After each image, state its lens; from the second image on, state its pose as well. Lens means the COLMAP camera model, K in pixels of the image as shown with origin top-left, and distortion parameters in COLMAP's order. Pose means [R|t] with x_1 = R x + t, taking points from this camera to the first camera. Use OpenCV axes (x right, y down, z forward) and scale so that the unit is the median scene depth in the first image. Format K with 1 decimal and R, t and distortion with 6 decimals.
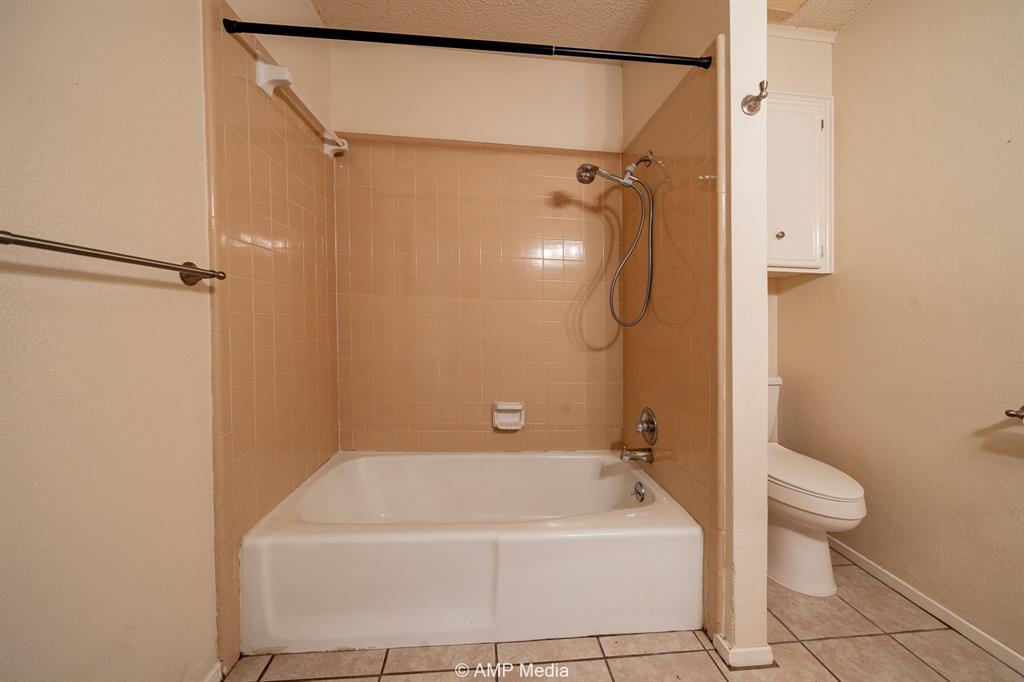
lens RADIAL K [[358.3, 0, 516.3], [0, 358.3, 318.1], [0, 0, 1]] dist [-0.006161, 0.000006]
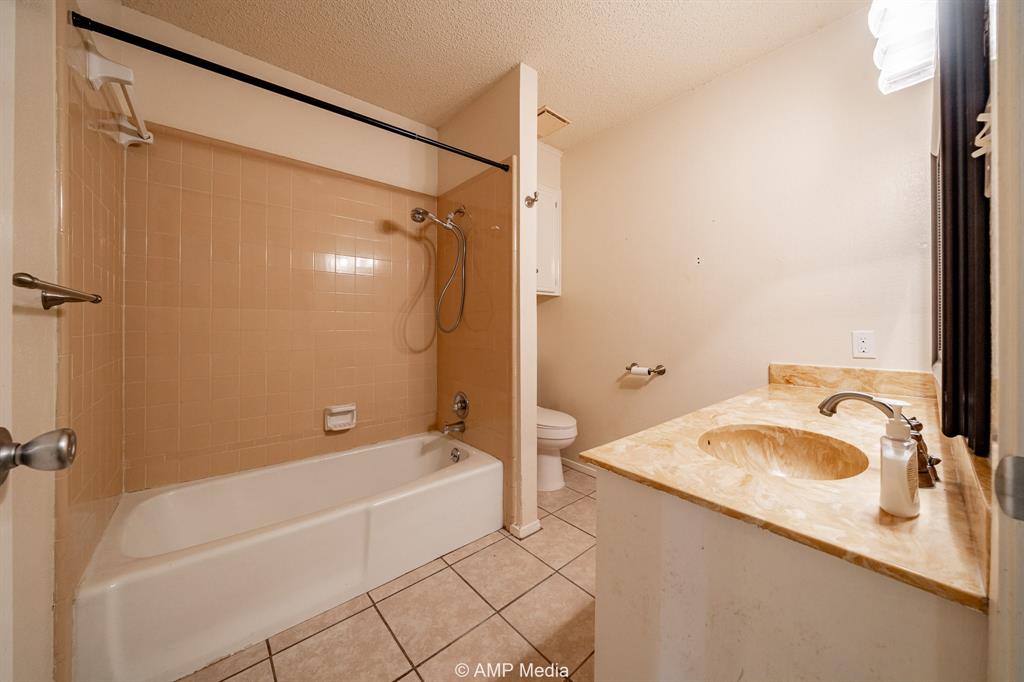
lens RADIAL K [[360.4, 0, 511.3], [0, 360.4, 333.1], [0, 0, 1]] dist [-0.000463, 0.000623]
pose [[0.815654, -0.037699, 0.577311, -0.266907], [0.015764, 0.998952, 0.042960, -0.029043], [-0.578325, -0.025940, 0.815394, -0.229587]]
